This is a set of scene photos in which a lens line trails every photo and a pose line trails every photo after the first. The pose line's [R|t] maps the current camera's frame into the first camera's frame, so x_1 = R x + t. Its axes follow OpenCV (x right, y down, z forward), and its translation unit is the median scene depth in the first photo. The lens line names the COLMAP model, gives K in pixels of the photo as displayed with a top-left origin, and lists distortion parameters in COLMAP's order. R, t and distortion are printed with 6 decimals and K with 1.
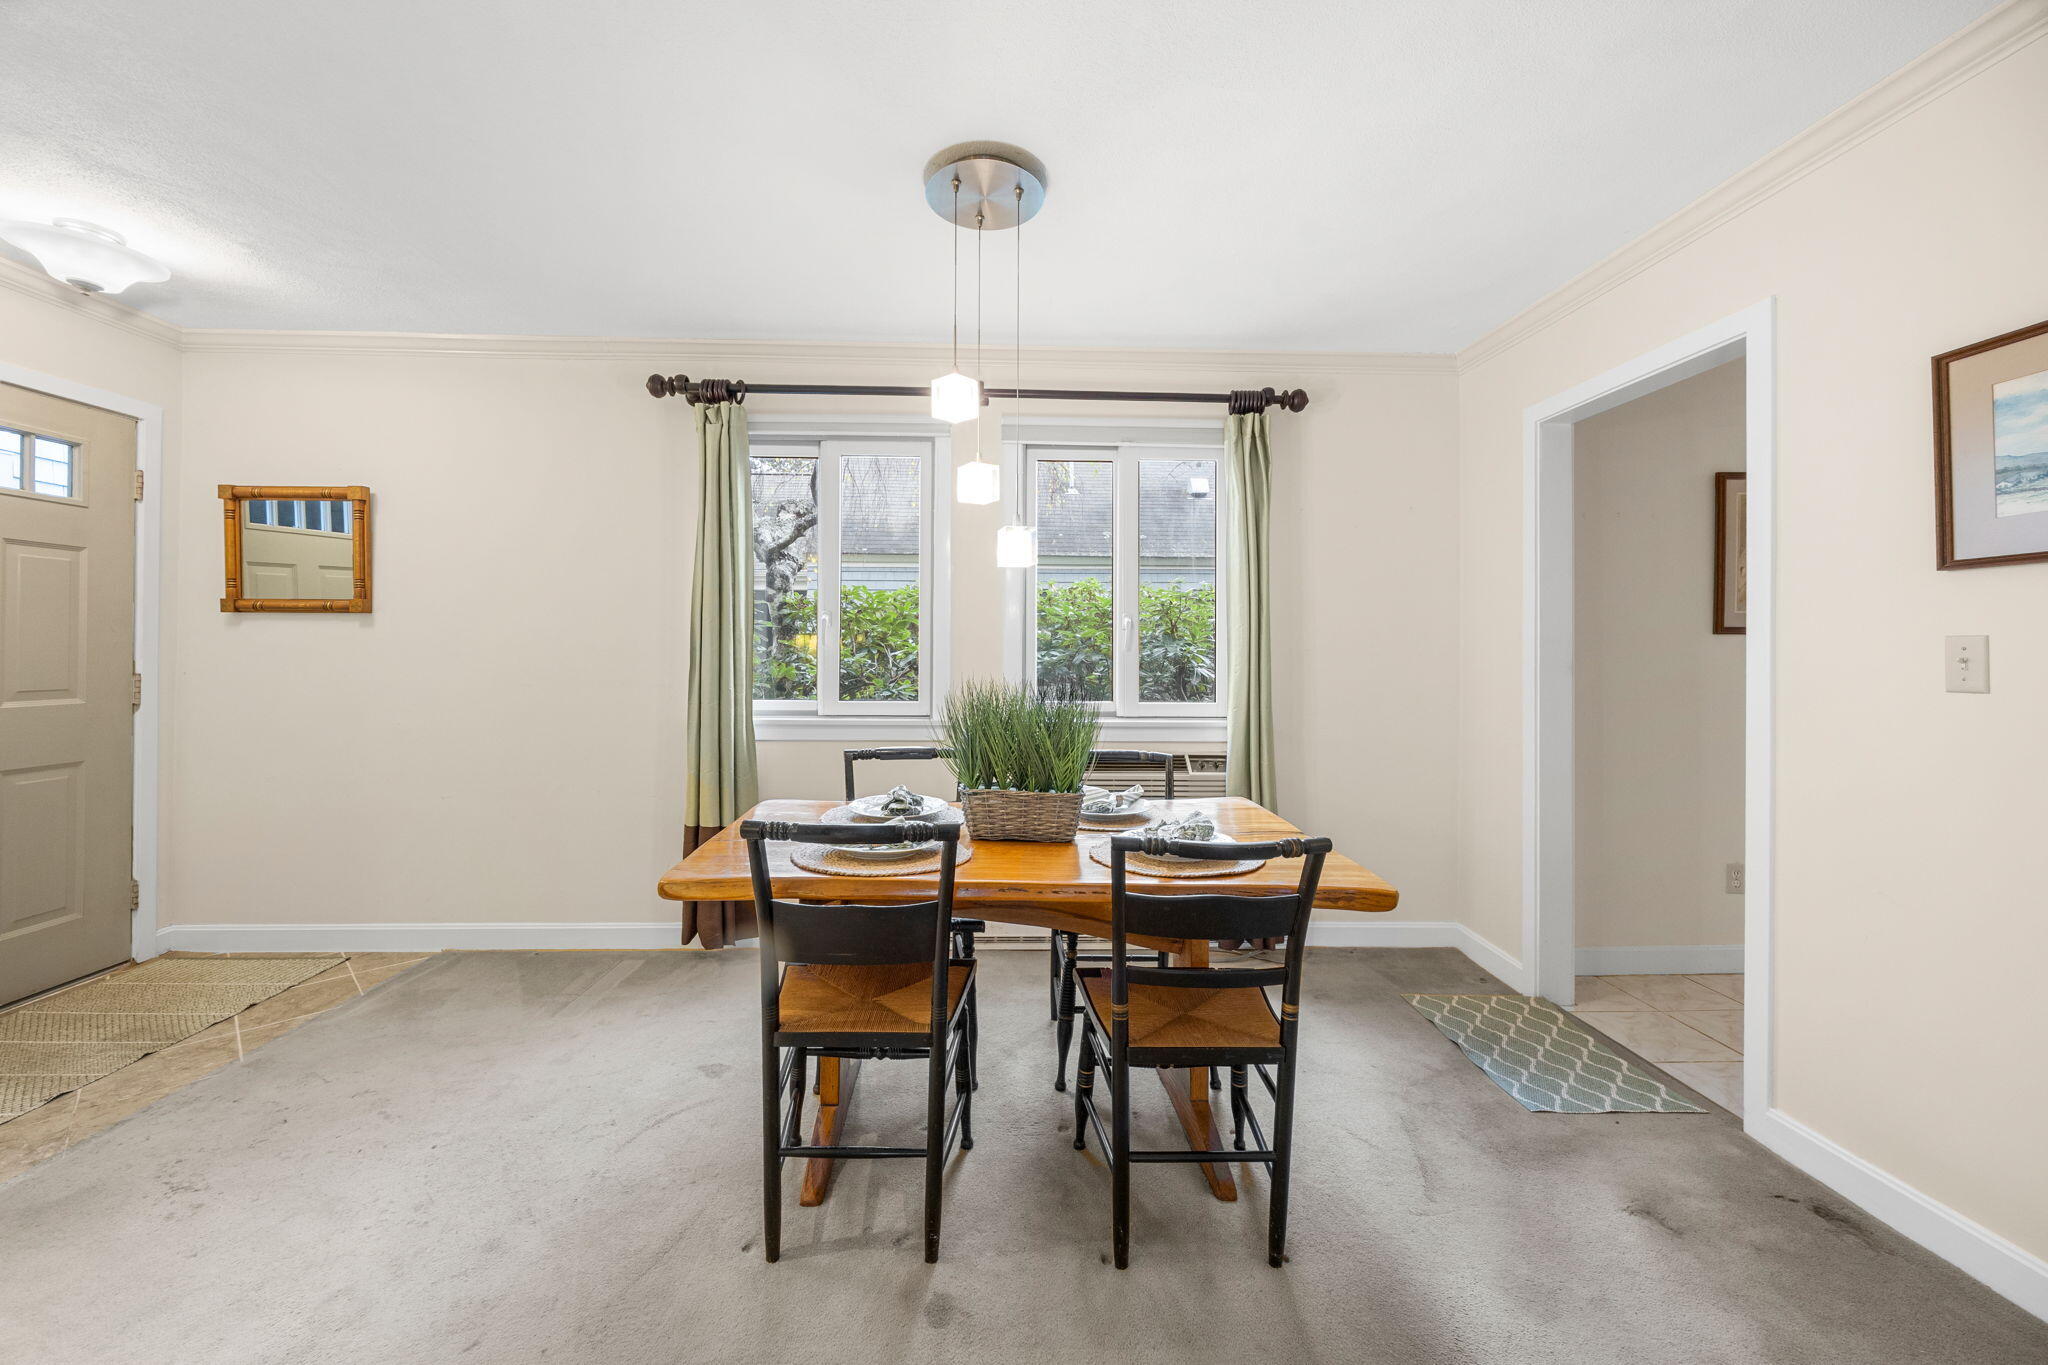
lens RADIAL K [[813.2, 0, 1017.7], [0, 813.2, 643.6], [0, 0, 1]] dist [0.011071, -0.000084]
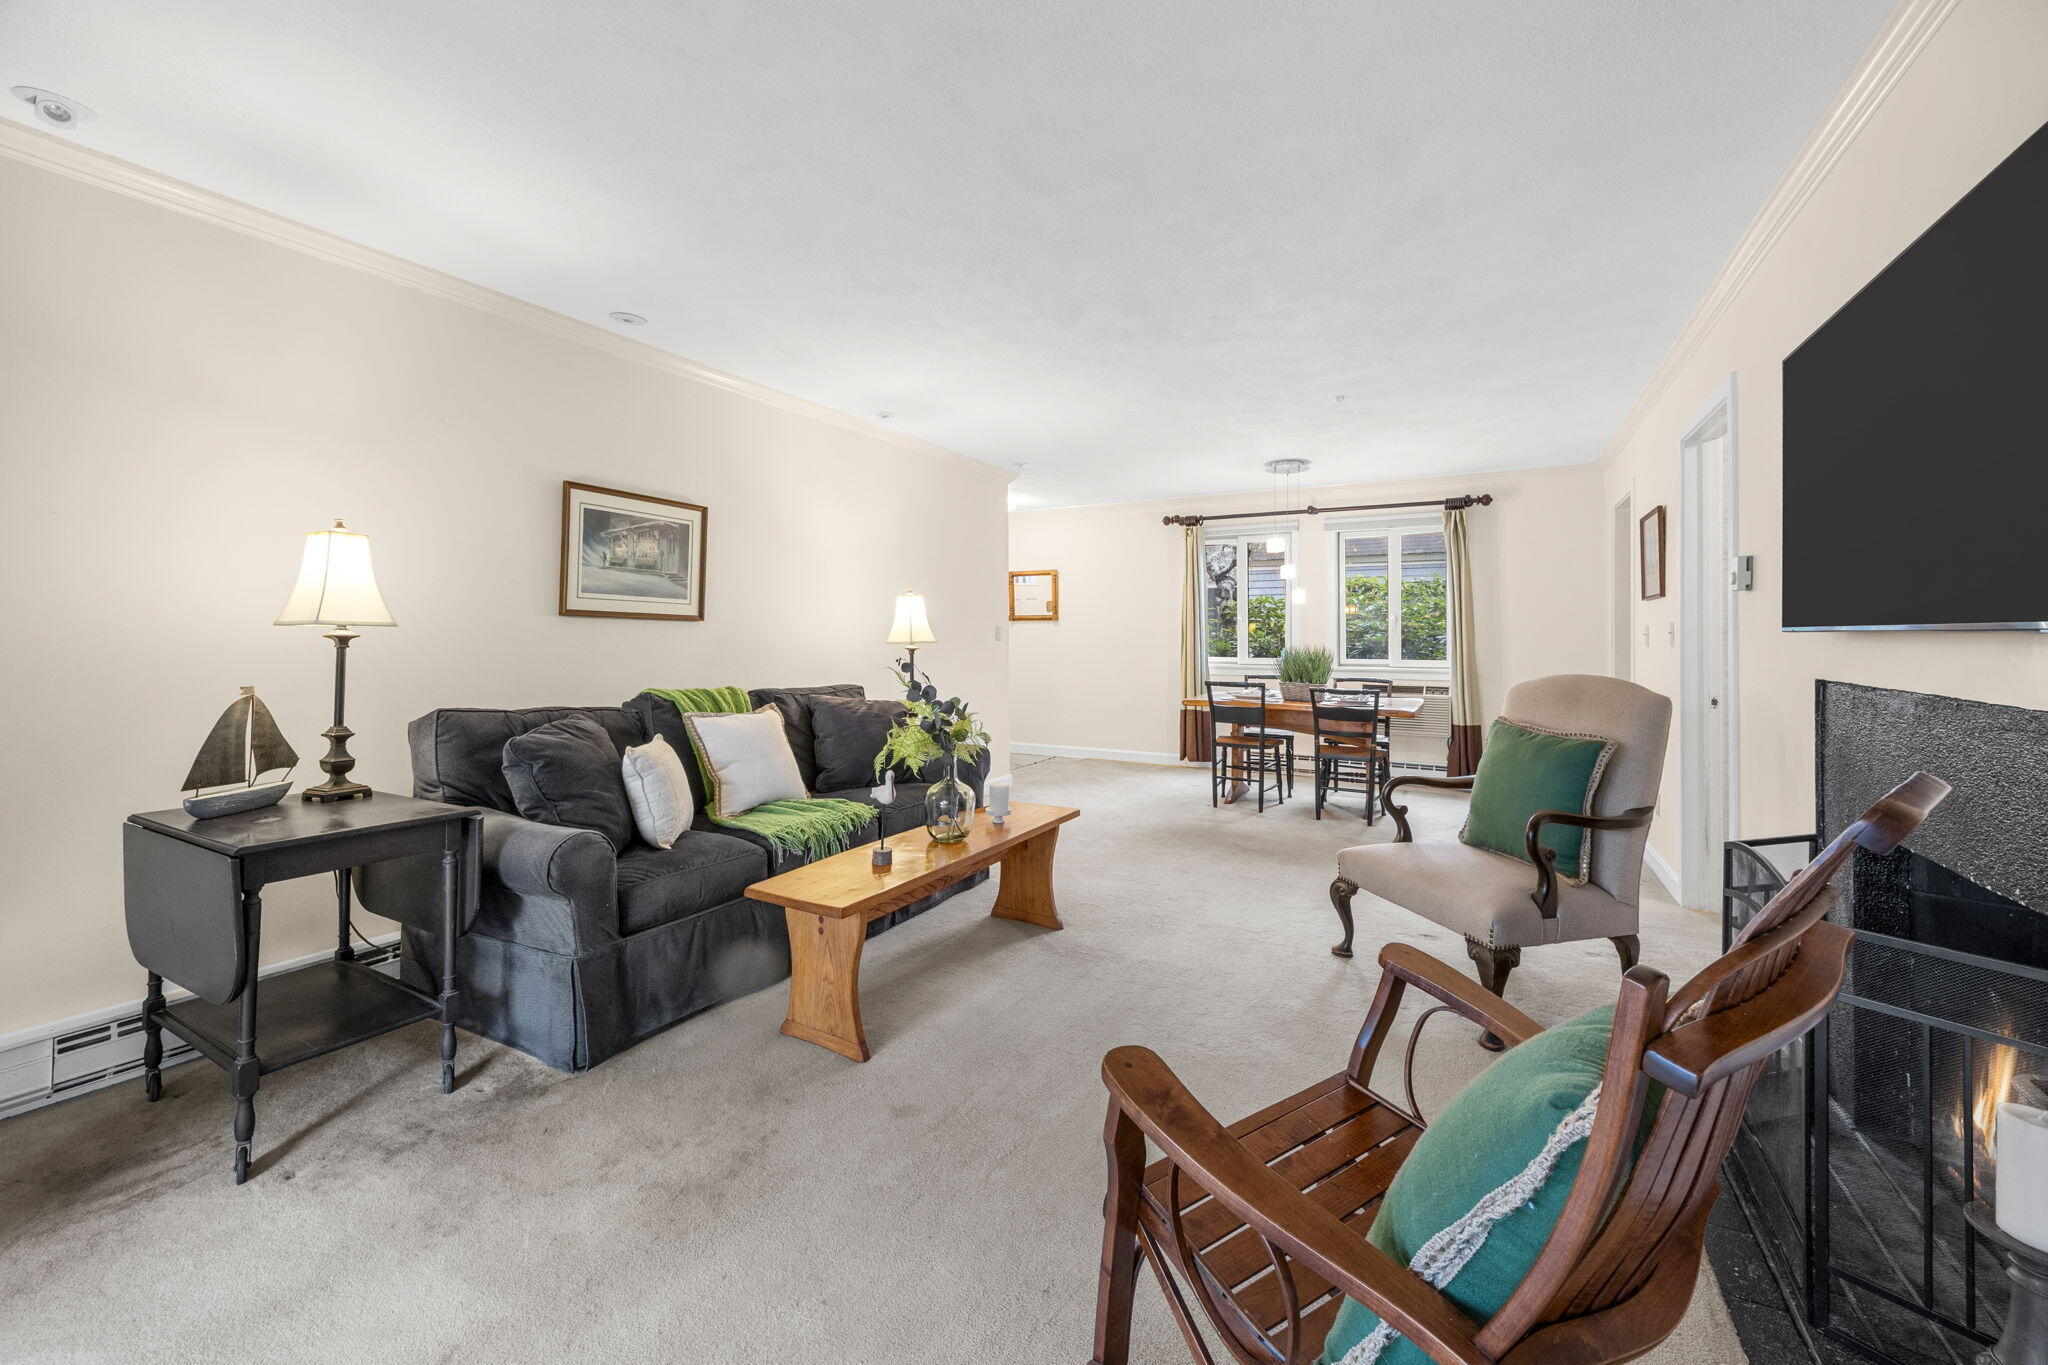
lens RADIAL K [[786.2, 0, 1026.8], [0, 786.2, 654.4], [0, 0, 1]] dist [0.000085, 0.000084]
pose [[0.855674, 0.002265, -0.517510, 0.362008], [0.016596, 0.999356, 0.031815, -0.013970], [0.517249, -0.035812, 0.855086, -1.091918]]
